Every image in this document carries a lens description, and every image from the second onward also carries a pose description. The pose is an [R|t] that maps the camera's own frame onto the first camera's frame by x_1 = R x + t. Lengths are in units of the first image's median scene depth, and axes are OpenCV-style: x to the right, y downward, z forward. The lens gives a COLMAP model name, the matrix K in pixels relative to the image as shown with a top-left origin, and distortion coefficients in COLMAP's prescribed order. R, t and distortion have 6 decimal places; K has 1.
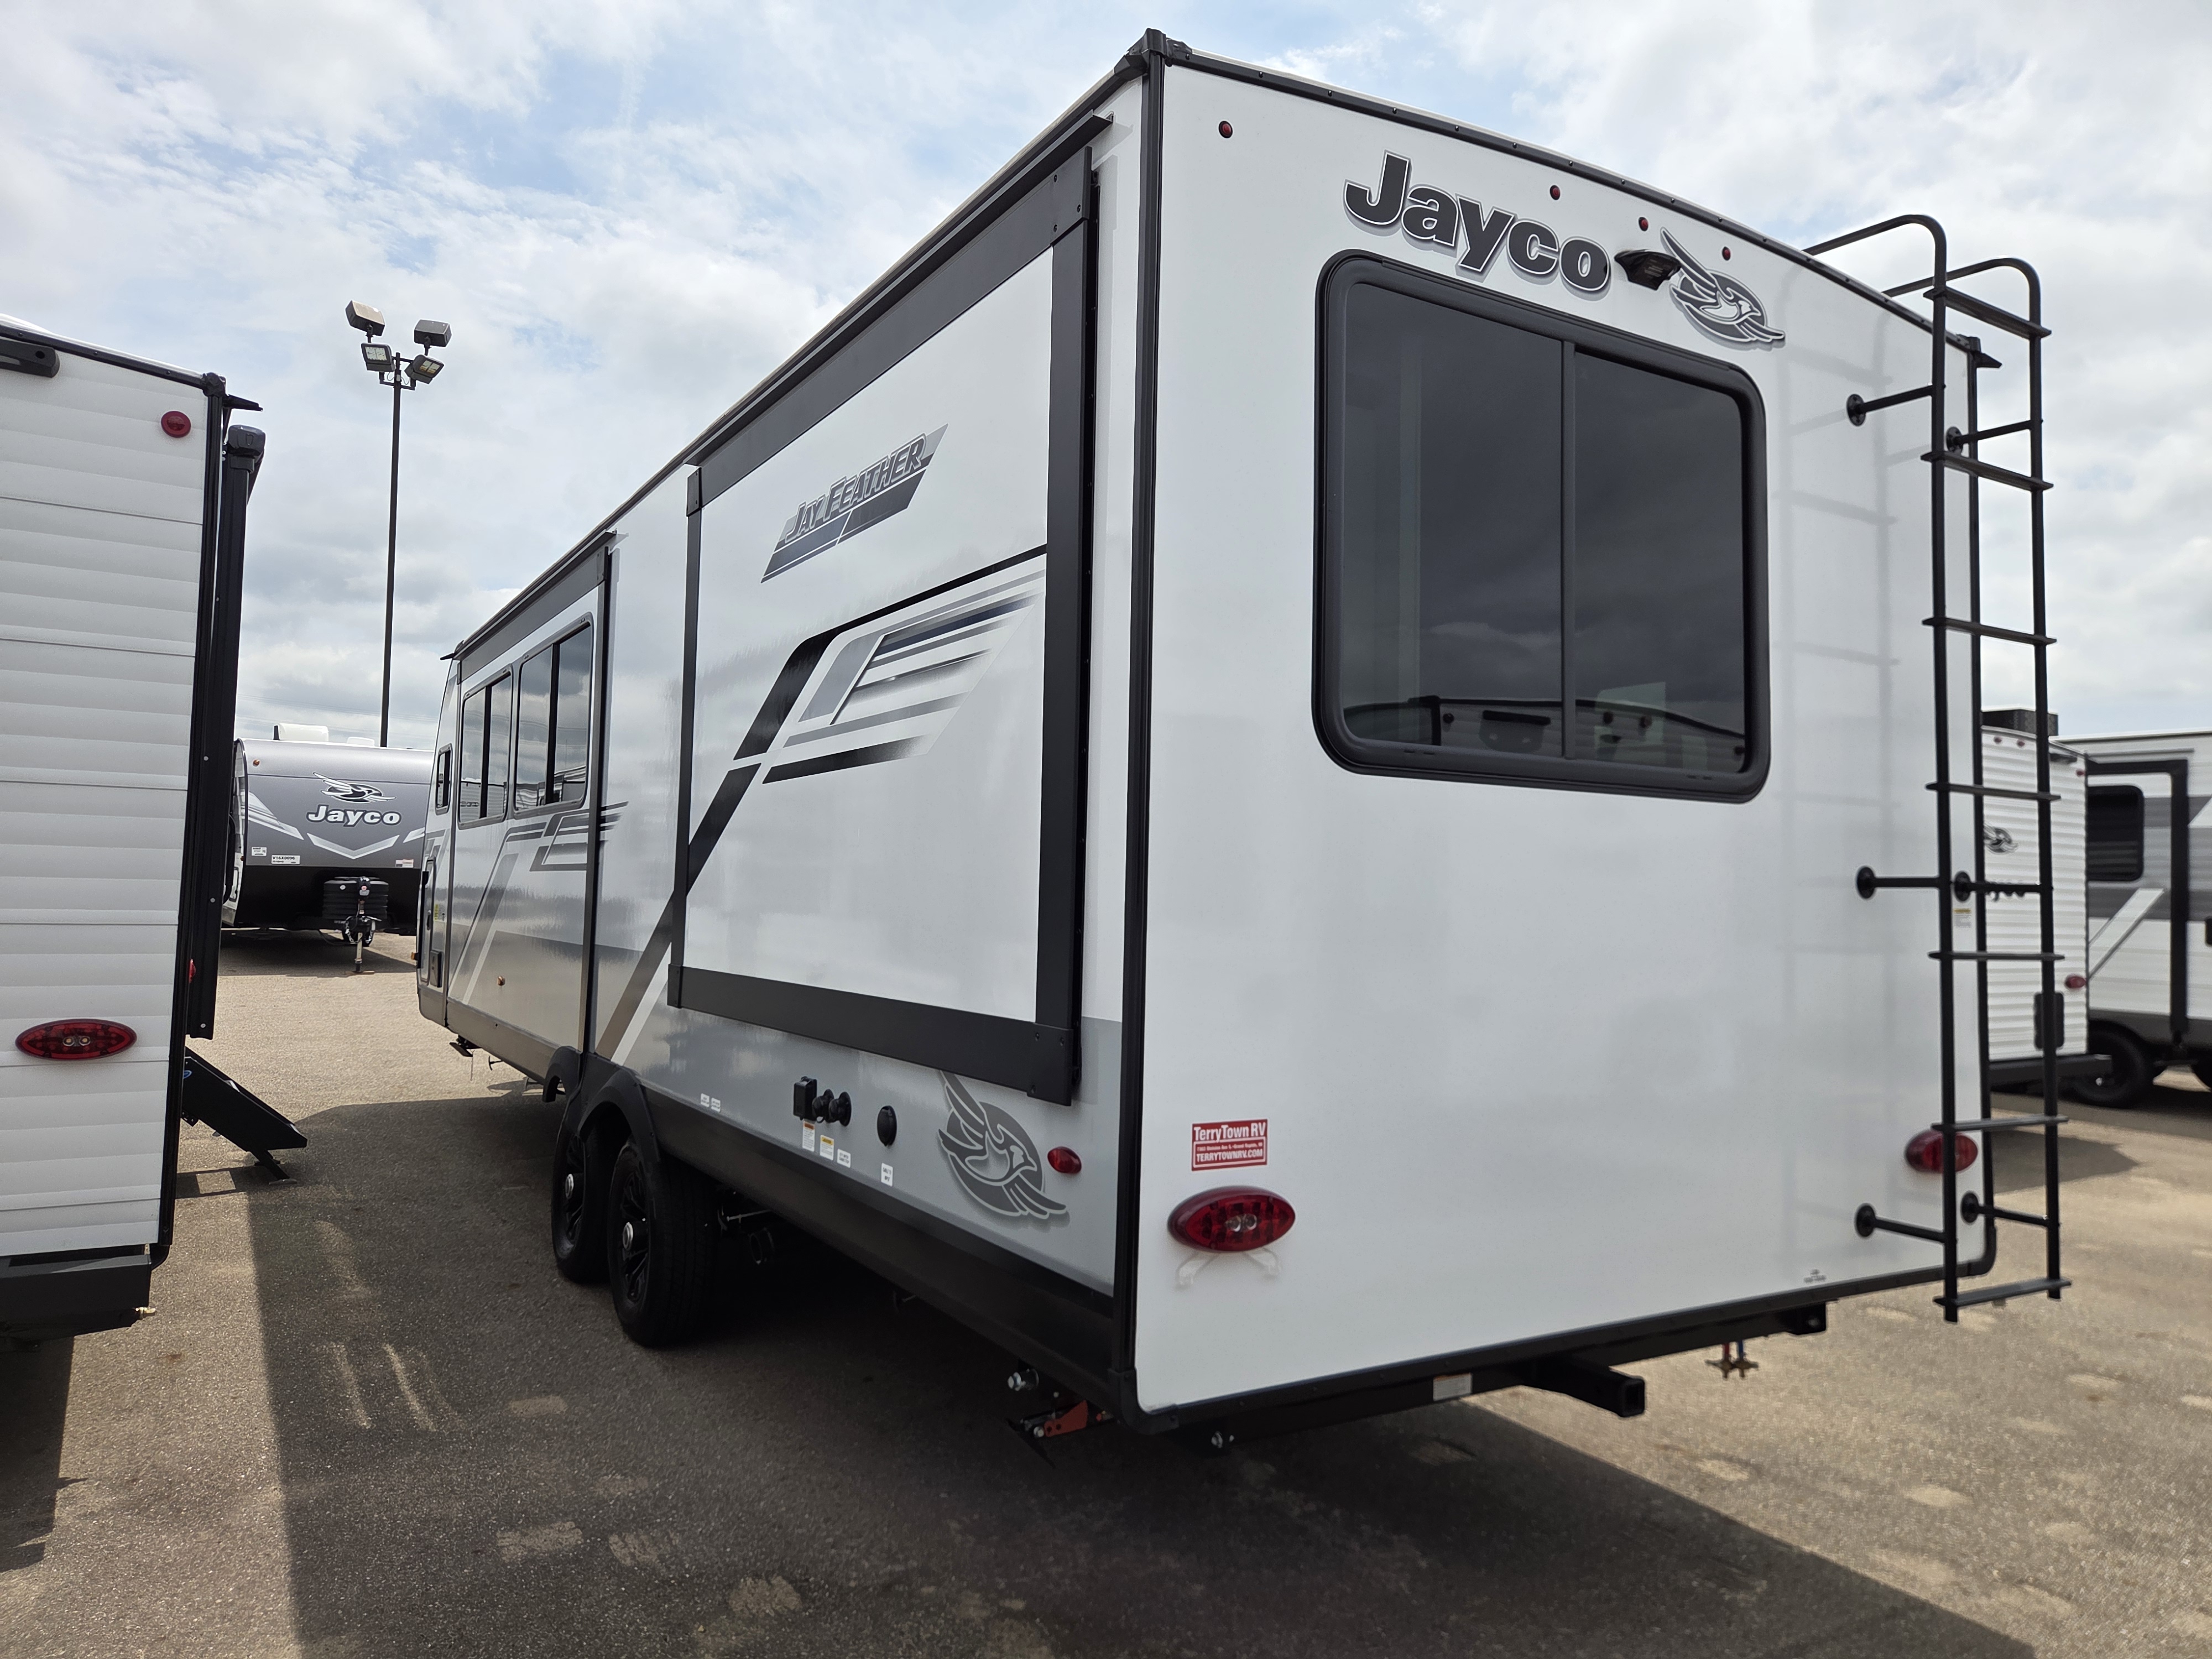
lens RADIAL K [[1493.6, 0, 1118.9], [0, 1493.6, 792.7], [0, 0, 1]] dist [0.033012, -0.023436]
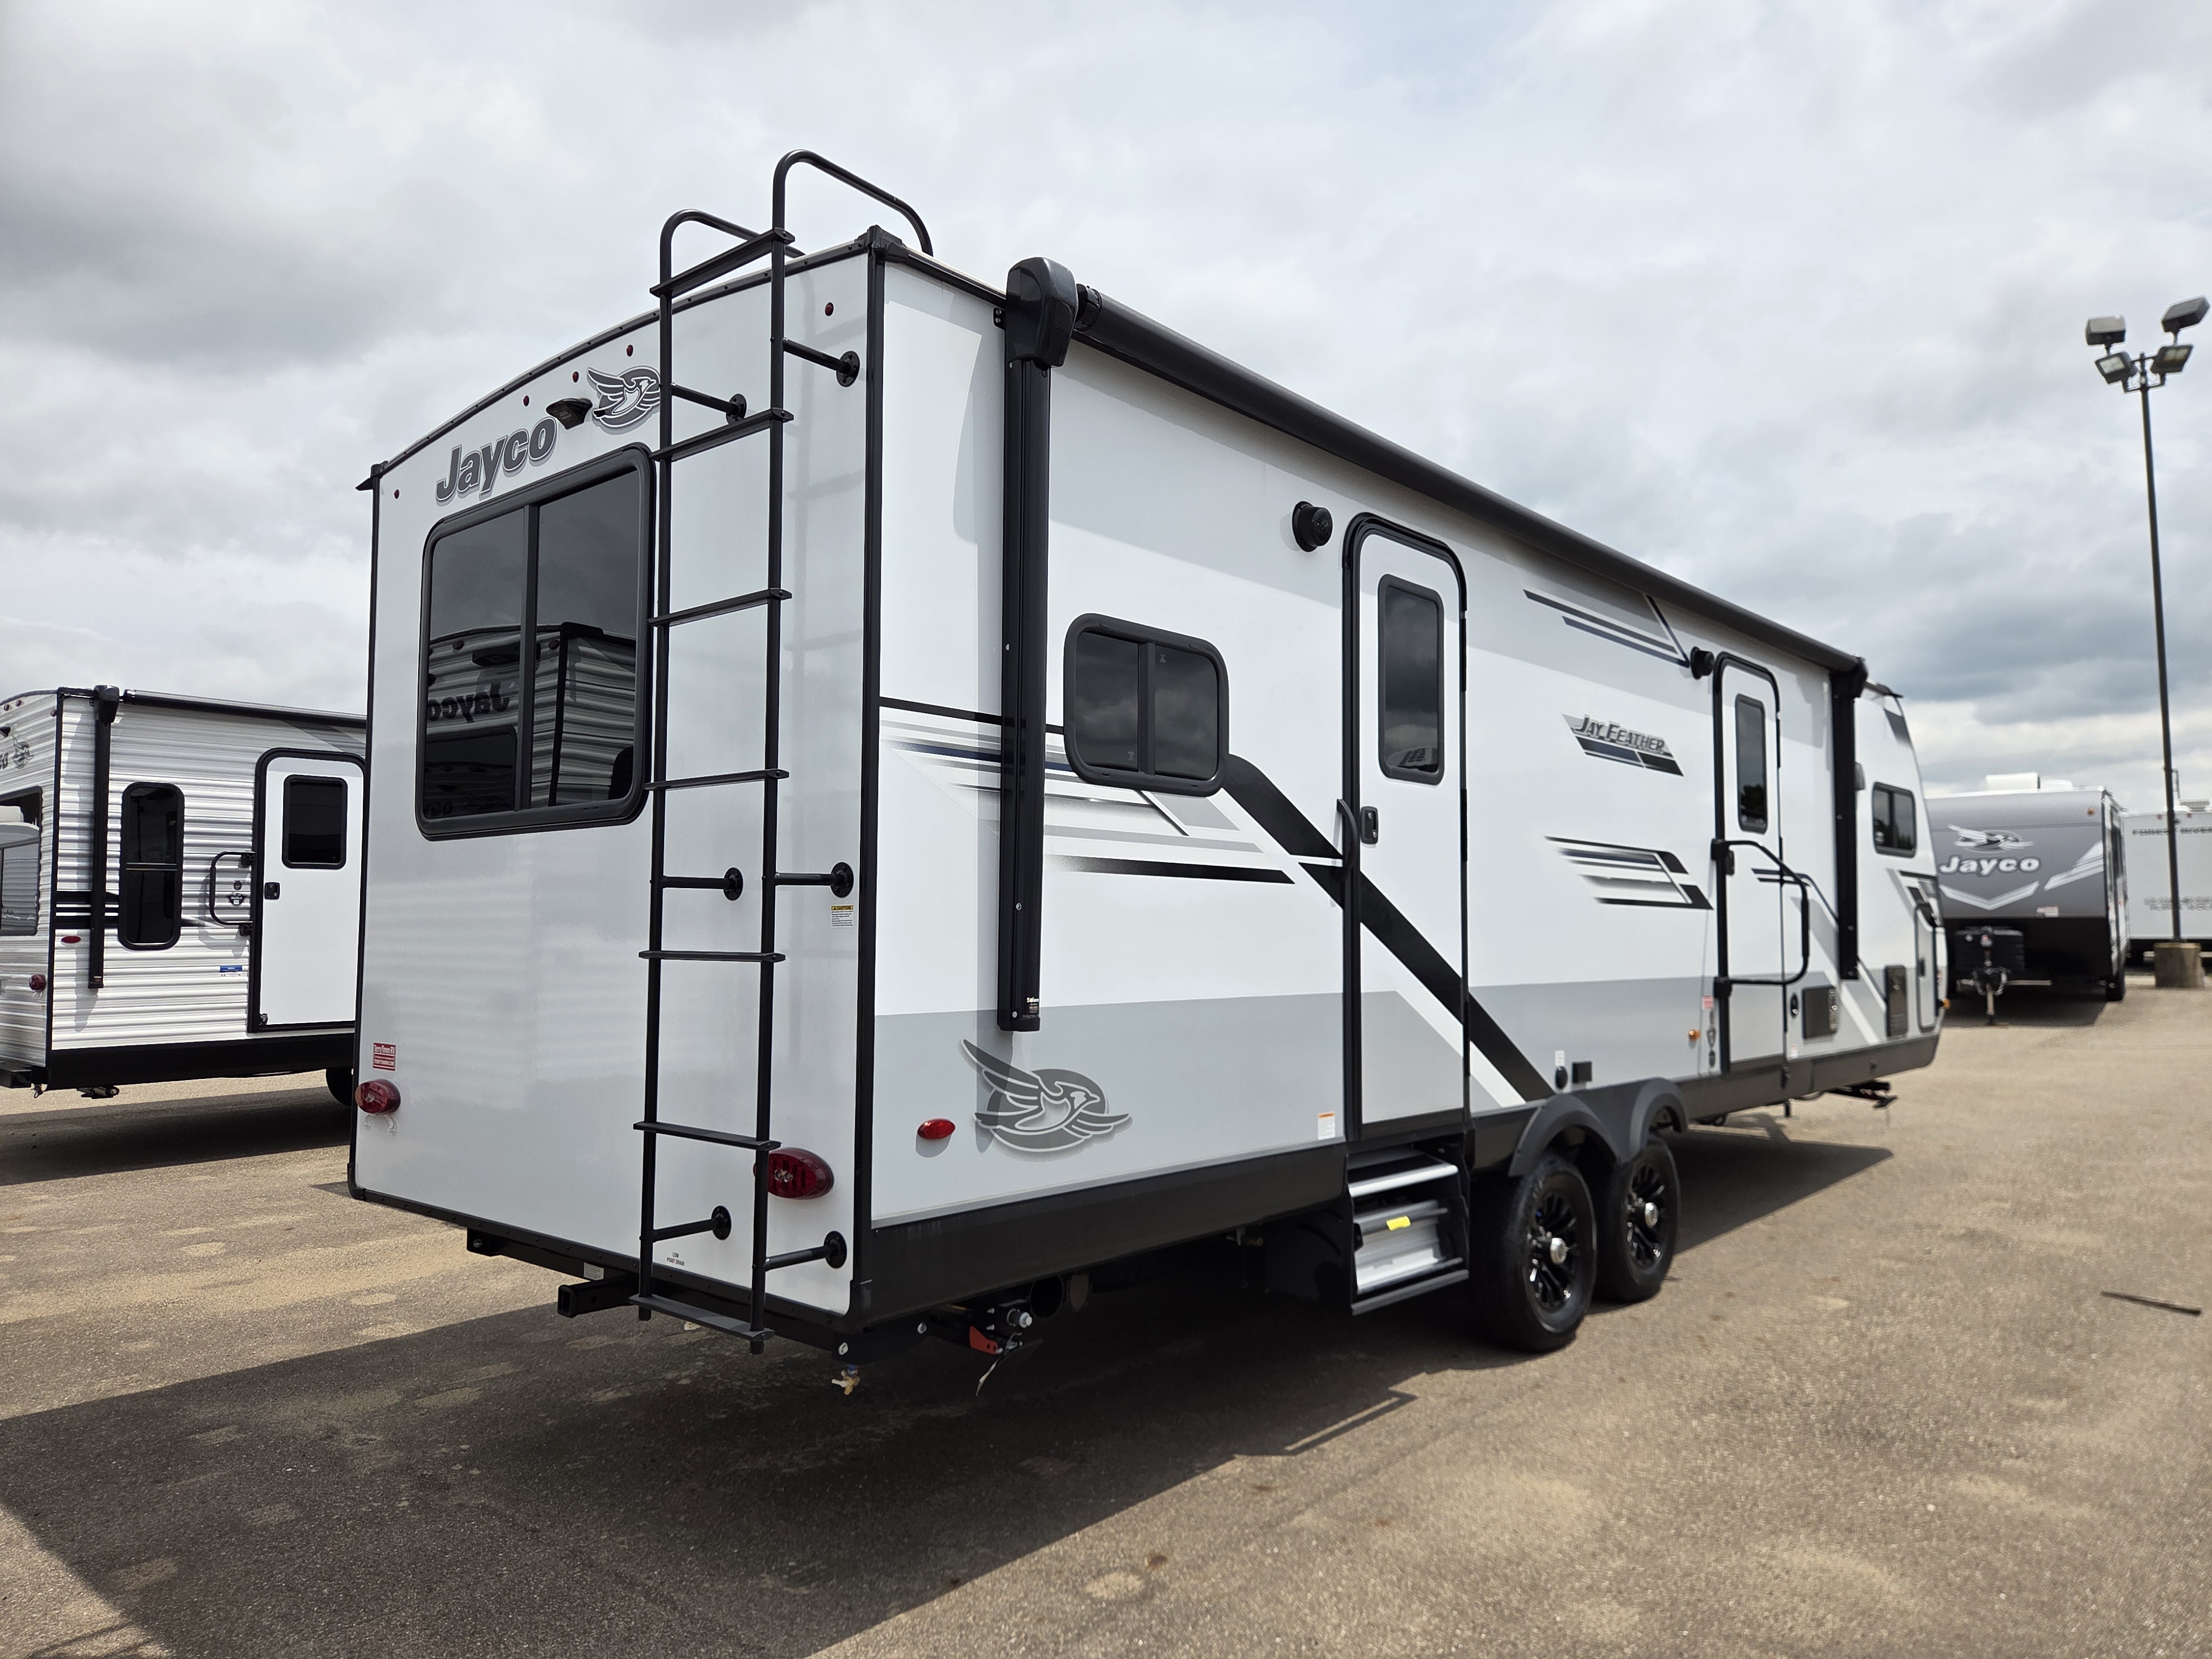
lens RADIAL K [[1493.6, 0, 1105.9], [0, 1493.6, 830.7], [0, 0, 1]] dist [0.033012, -0.023436]
pose [[0.294332, -0.085691, -0.951854, 1.136938], [0.071351, 0.995163, -0.067526, 0.081982], [0.953036, -0.048041, 0.299023, 0.708799]]
